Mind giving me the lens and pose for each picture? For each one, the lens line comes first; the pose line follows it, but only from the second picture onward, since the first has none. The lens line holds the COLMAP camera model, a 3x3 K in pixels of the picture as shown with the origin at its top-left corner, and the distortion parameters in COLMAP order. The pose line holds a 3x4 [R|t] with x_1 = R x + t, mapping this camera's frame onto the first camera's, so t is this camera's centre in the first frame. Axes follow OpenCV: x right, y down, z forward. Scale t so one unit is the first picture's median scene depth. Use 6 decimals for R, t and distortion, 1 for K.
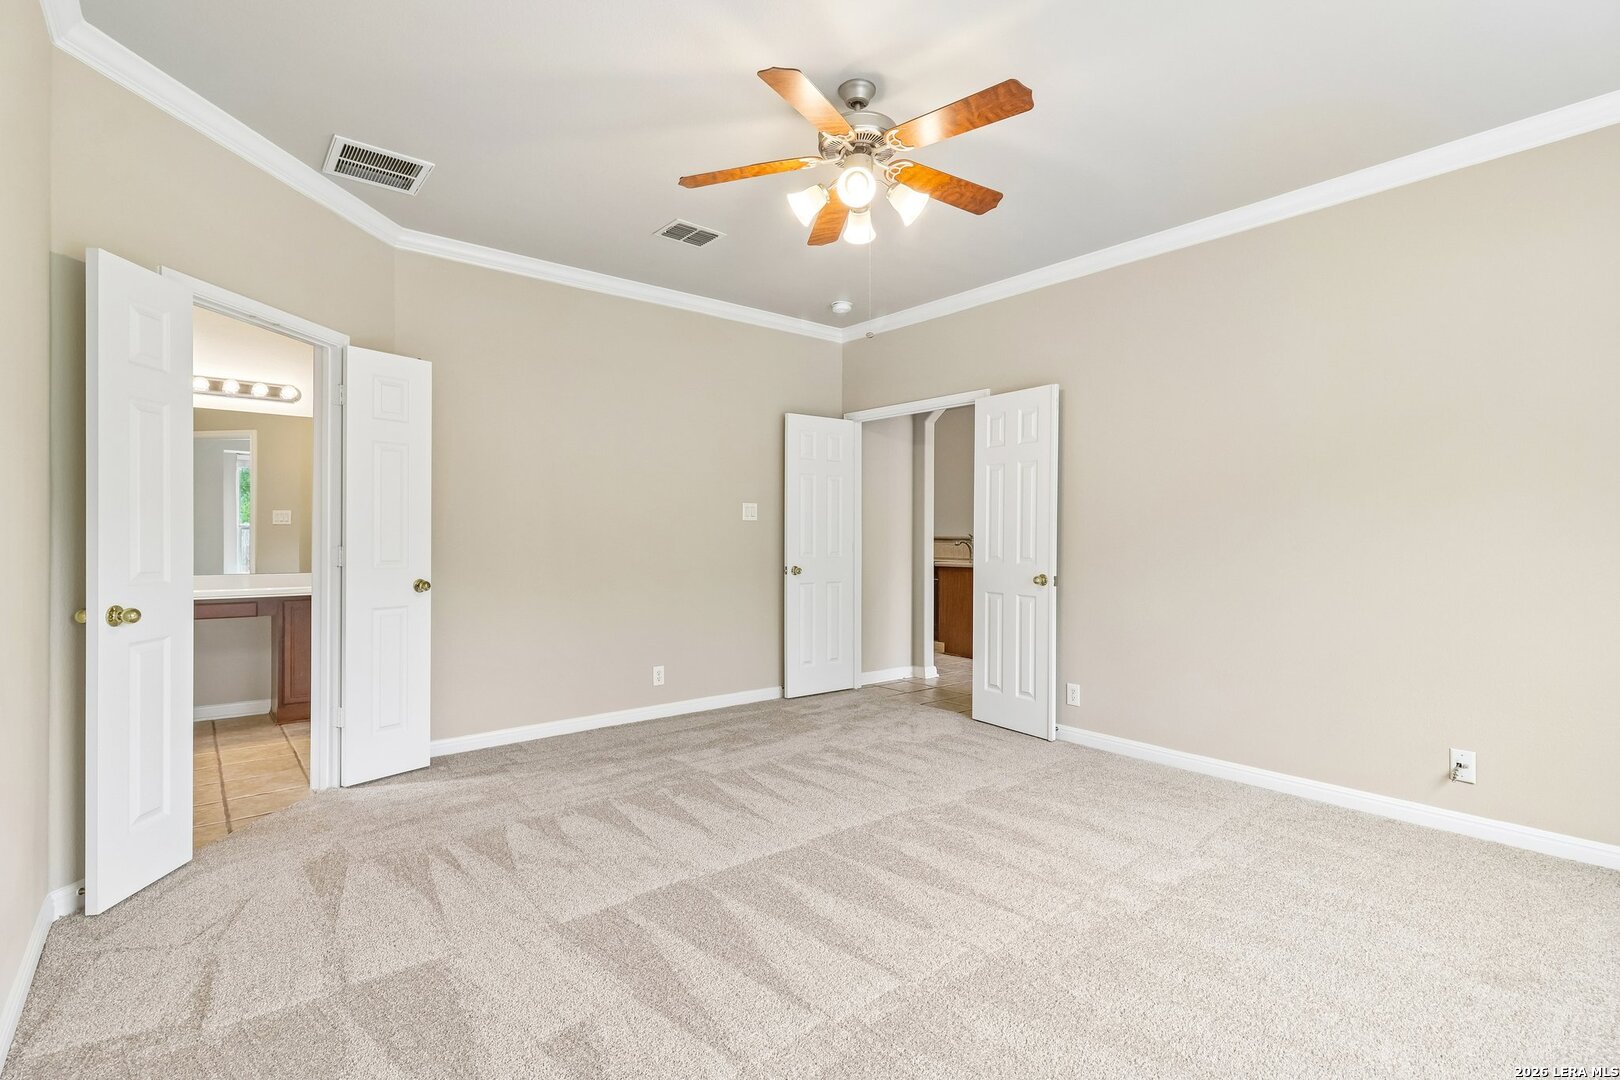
lens RADIAL K [[764.9, 0, 809.6], [0, 764.9, 540.1], [0, 0, 1]] dist [0.003296, -0.000948]
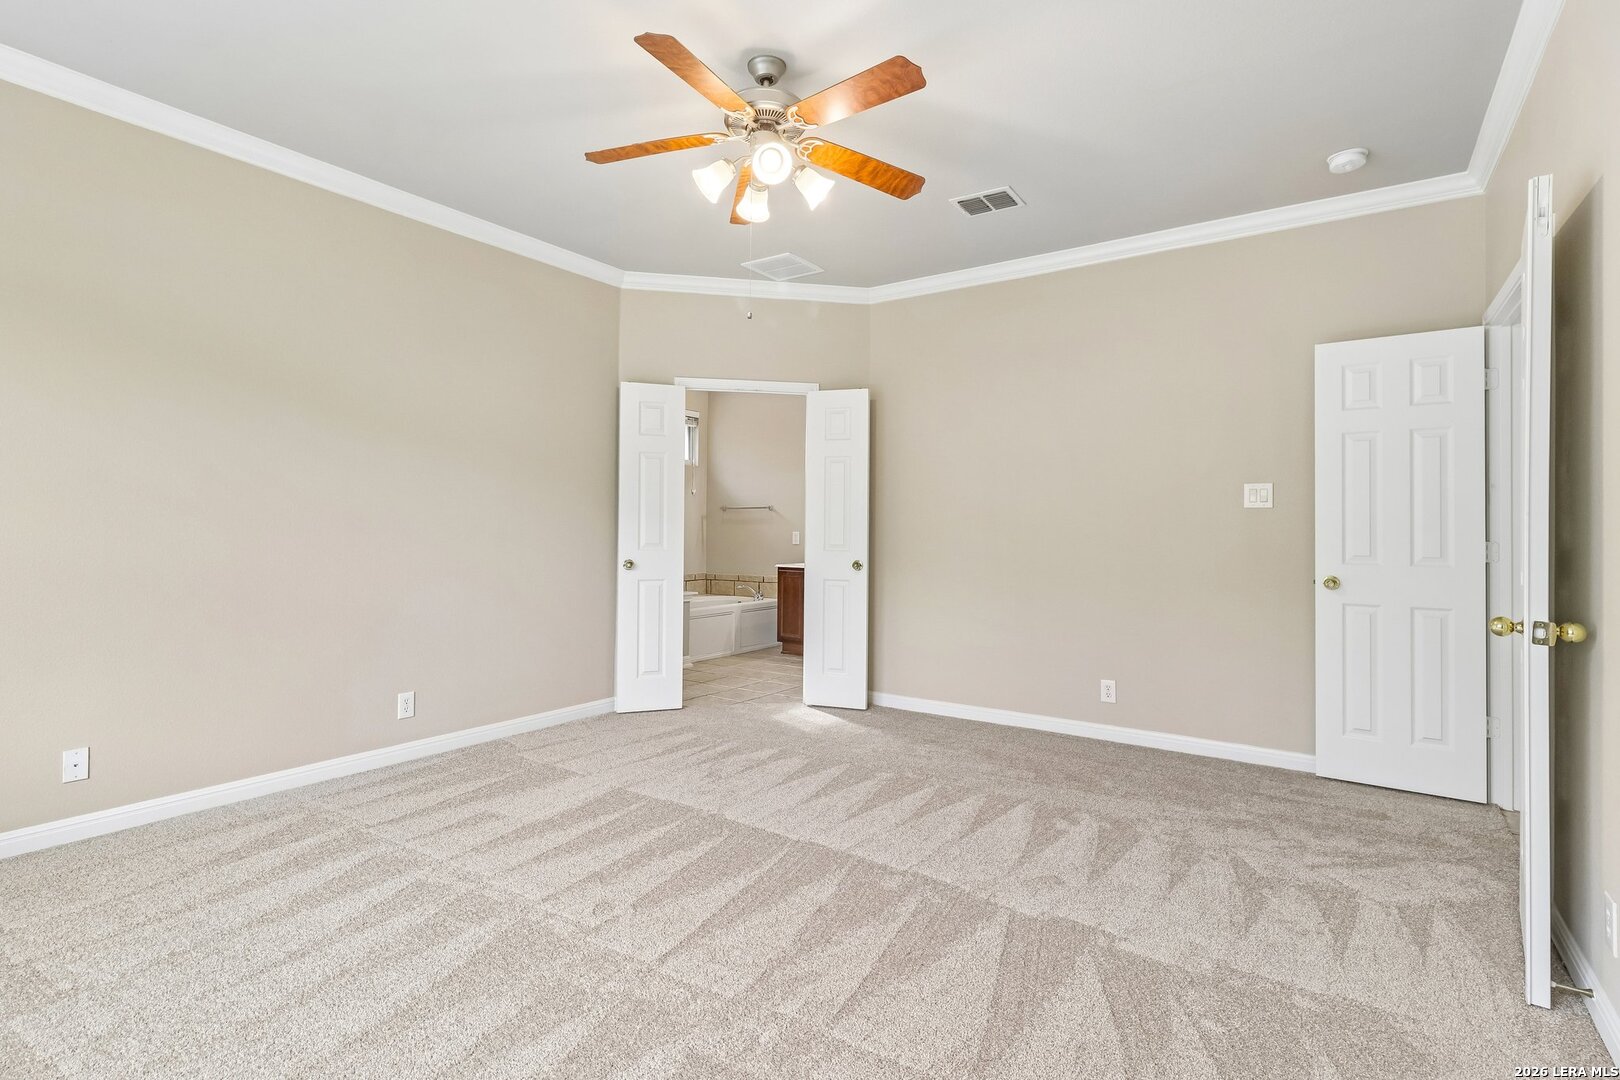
lens RADIAL K [[764.9, 0, 773.9], [0, 764.9, 521.5], [0, 0, 1]] dist [0.003296, -0.000948]
pose [[0.265245, -0.010940, -0.964119, 0.782644], [-0.014647, 0.999775, -0.015374, 0.008210], [0.964070, 0.018199, 0.265025, 0.599318]]
